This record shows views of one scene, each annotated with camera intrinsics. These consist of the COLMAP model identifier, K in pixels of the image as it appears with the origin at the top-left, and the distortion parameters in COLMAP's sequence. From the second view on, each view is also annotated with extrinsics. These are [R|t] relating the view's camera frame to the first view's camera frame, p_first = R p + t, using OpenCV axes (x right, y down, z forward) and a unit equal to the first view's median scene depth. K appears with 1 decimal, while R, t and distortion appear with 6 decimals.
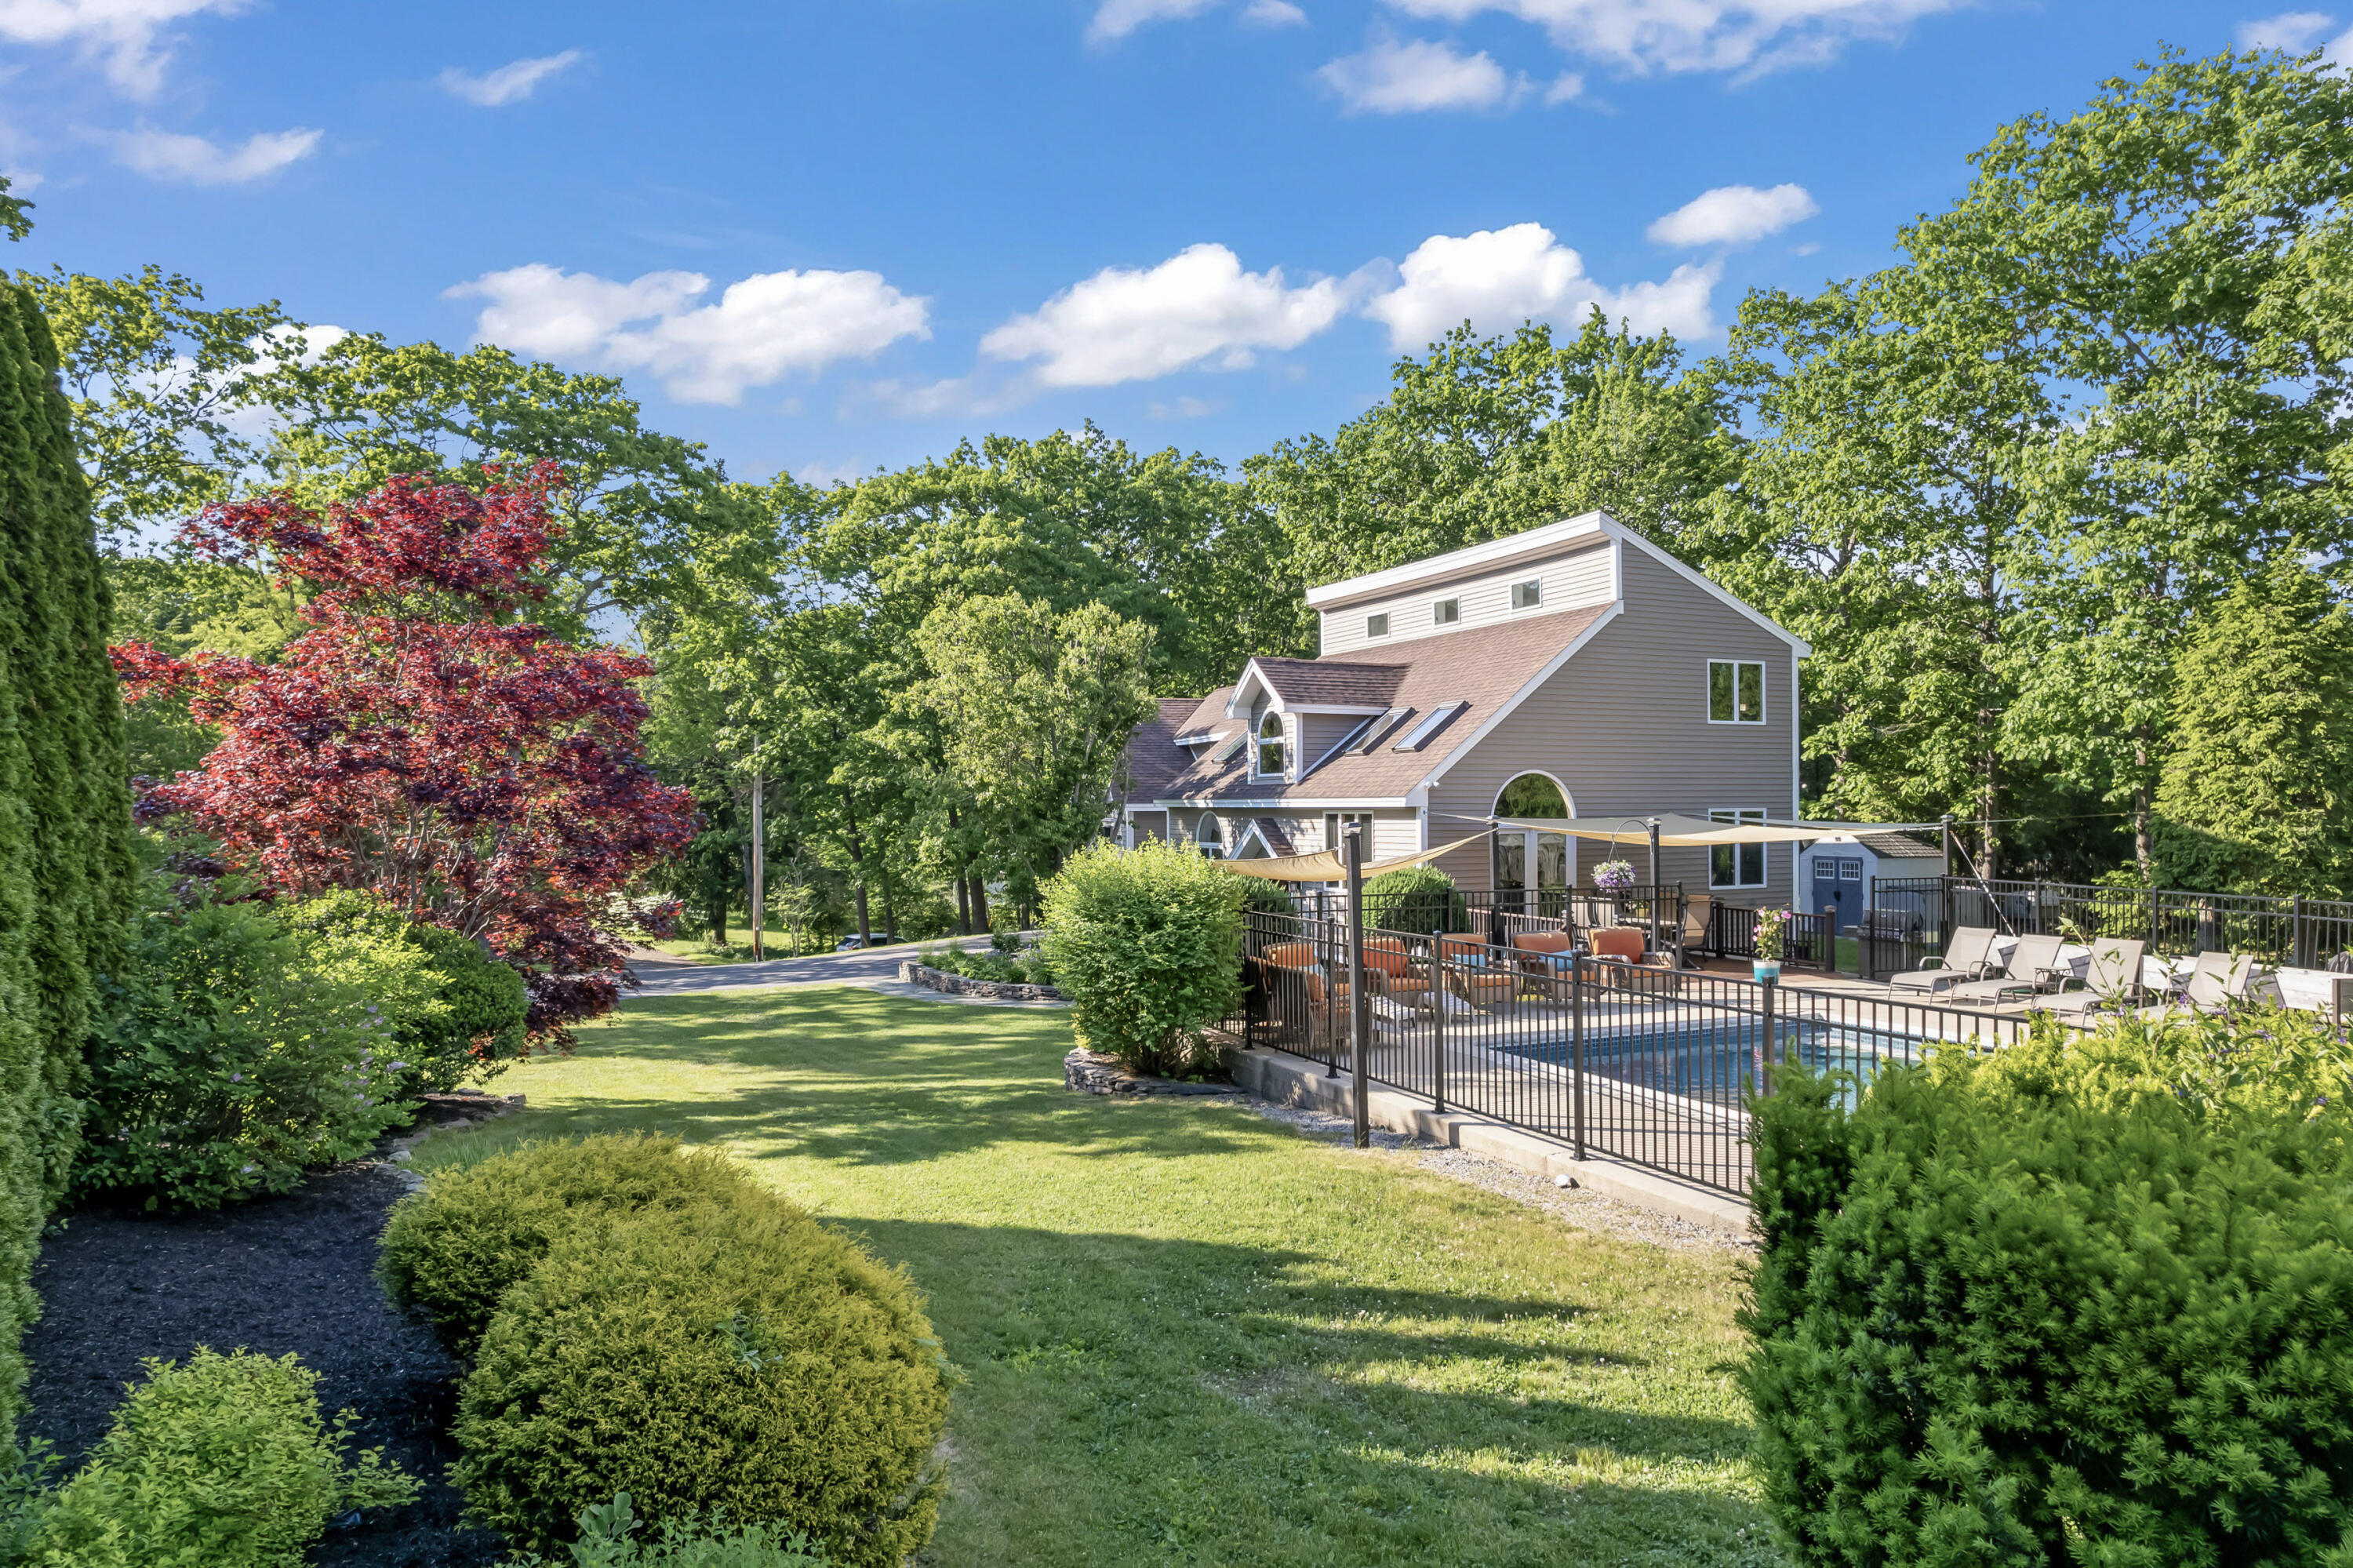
lens RADIAL K [[1498.9, 0, 1177.0], [0, 1498.9, 778.0], [0, 0, 1]] dist [-0.056476, -0.004160]
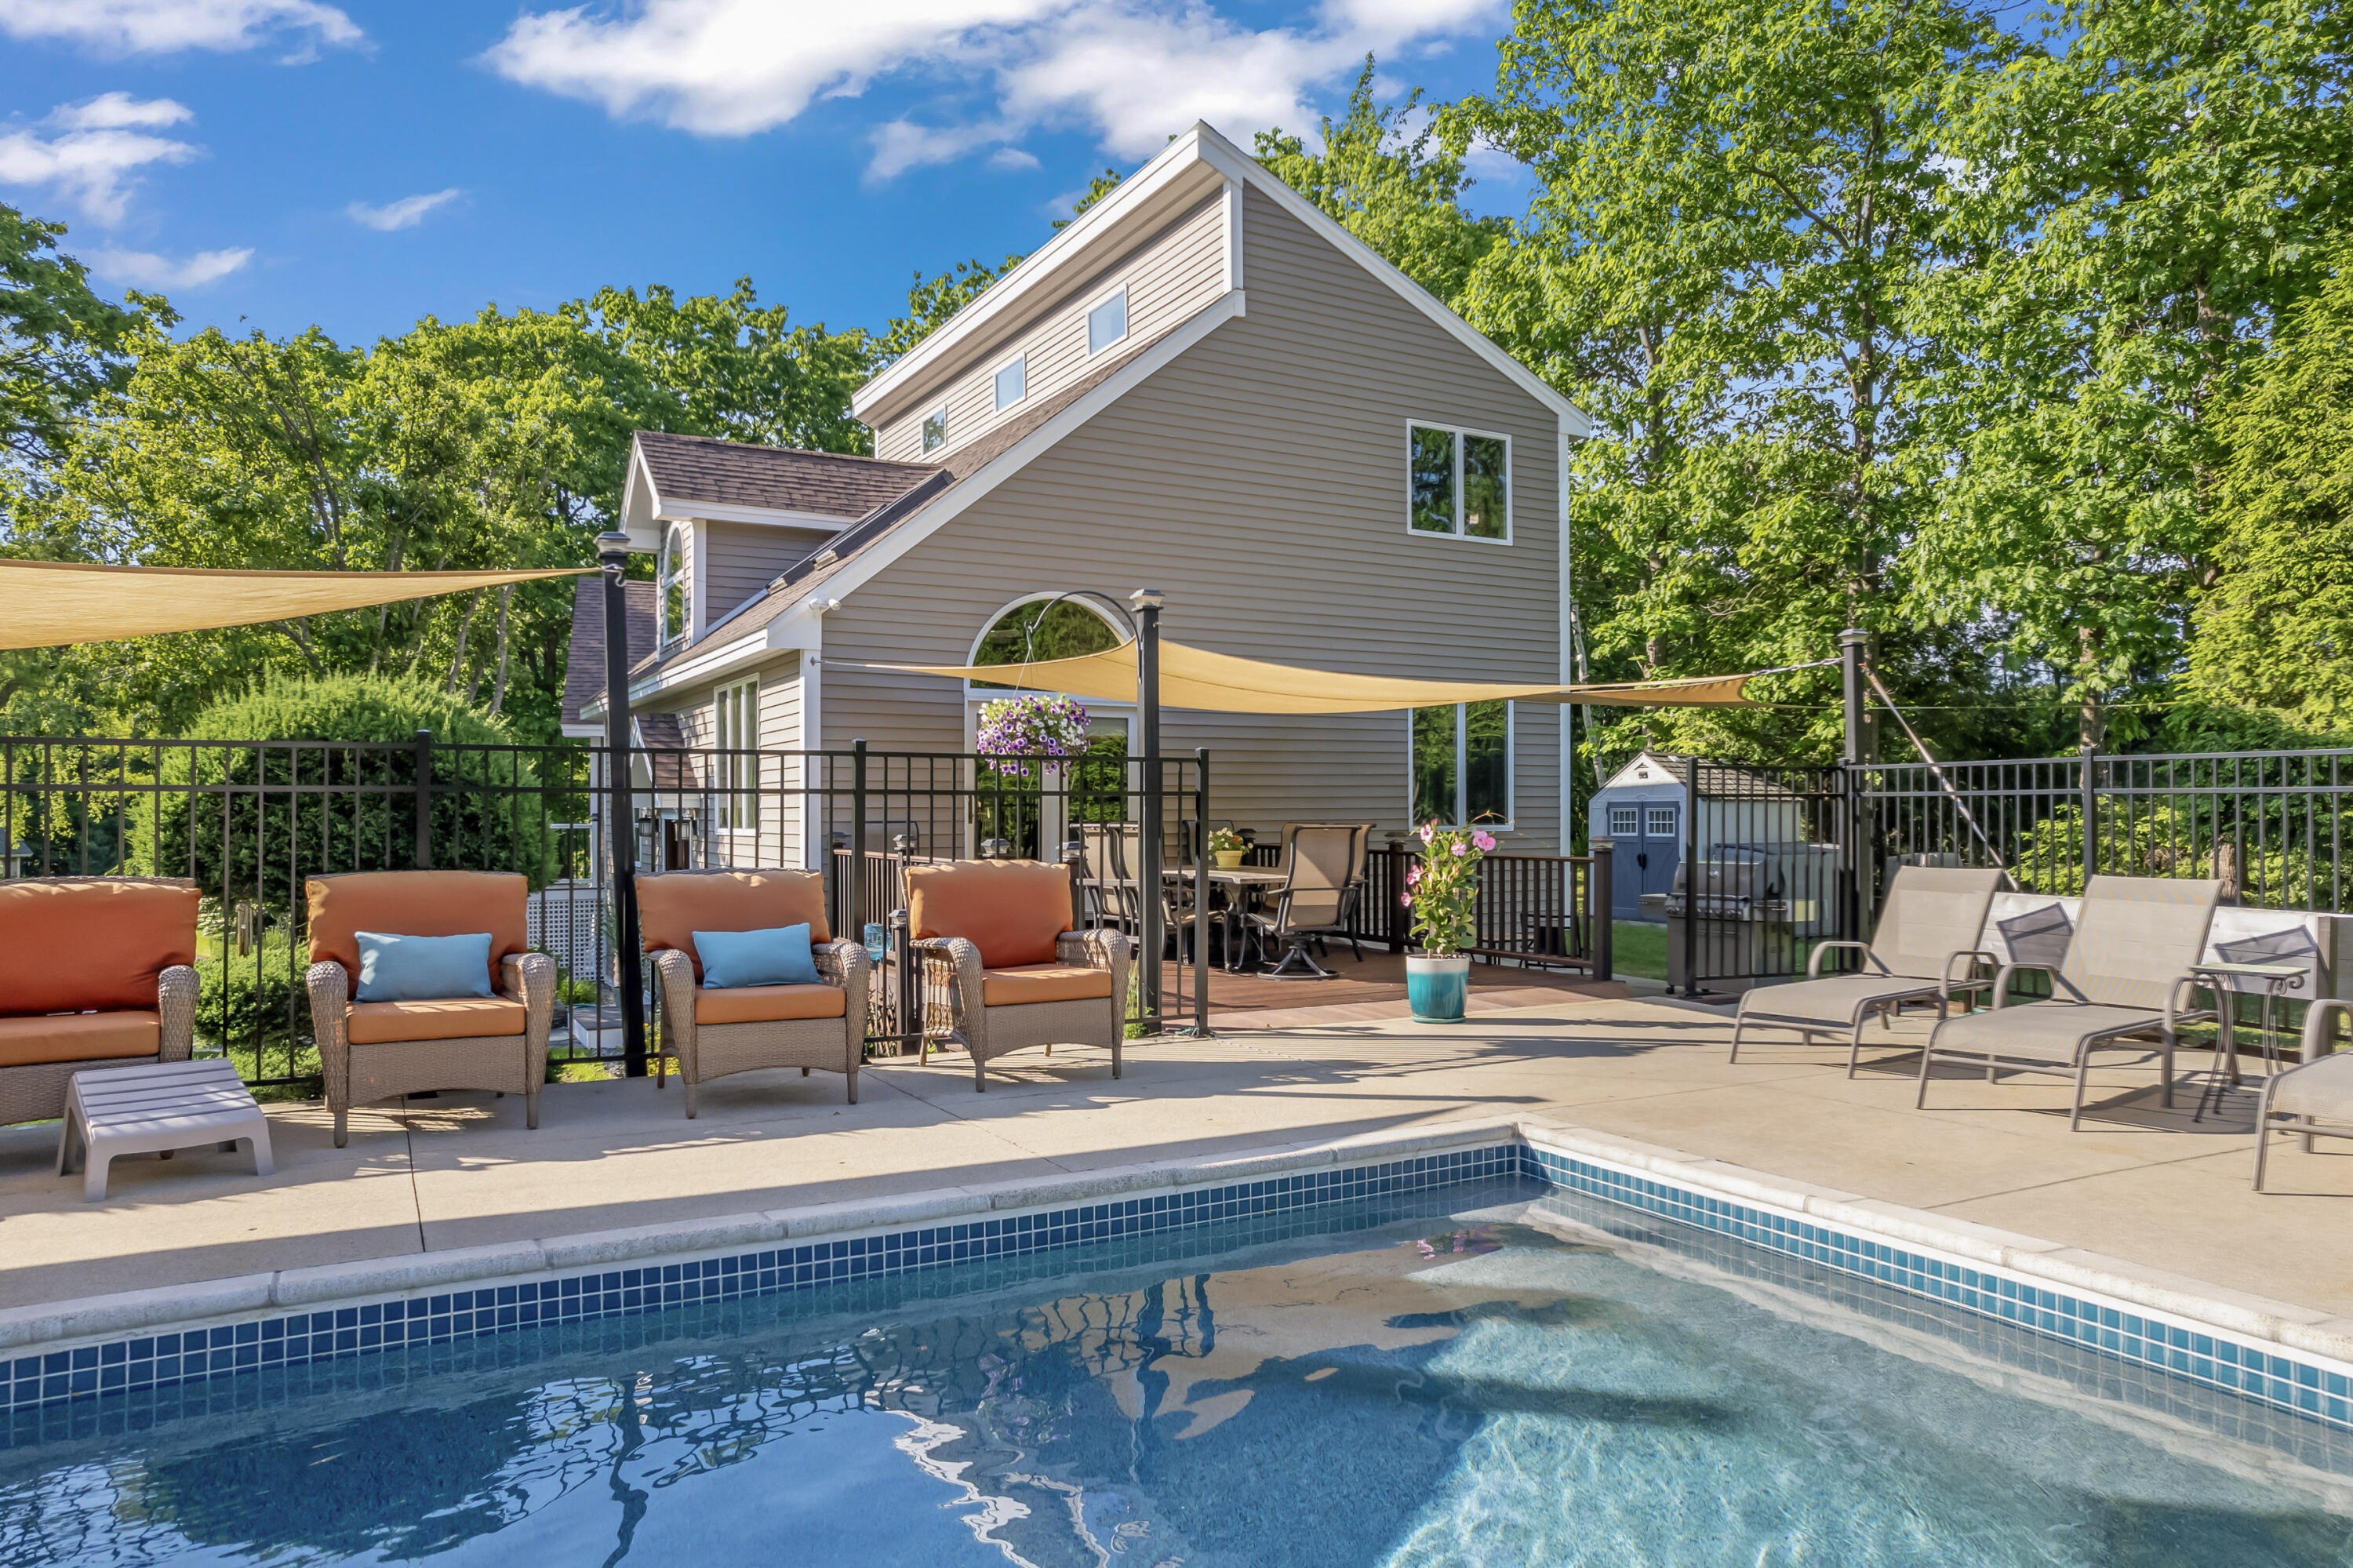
lens RADIAL K [[1498.9, 0, 1173.9], [0, 1498.9, 795.0], [0, 0, 1]] dist [-0.056476, -0.004160]
pose [[0.994806, 0.002521, 0.101762, 0.232230], [-0.003243, 0.999971, 0.006935, 0.062781], [-0.101742, -0.007229, 0.994785, 0.491612]]
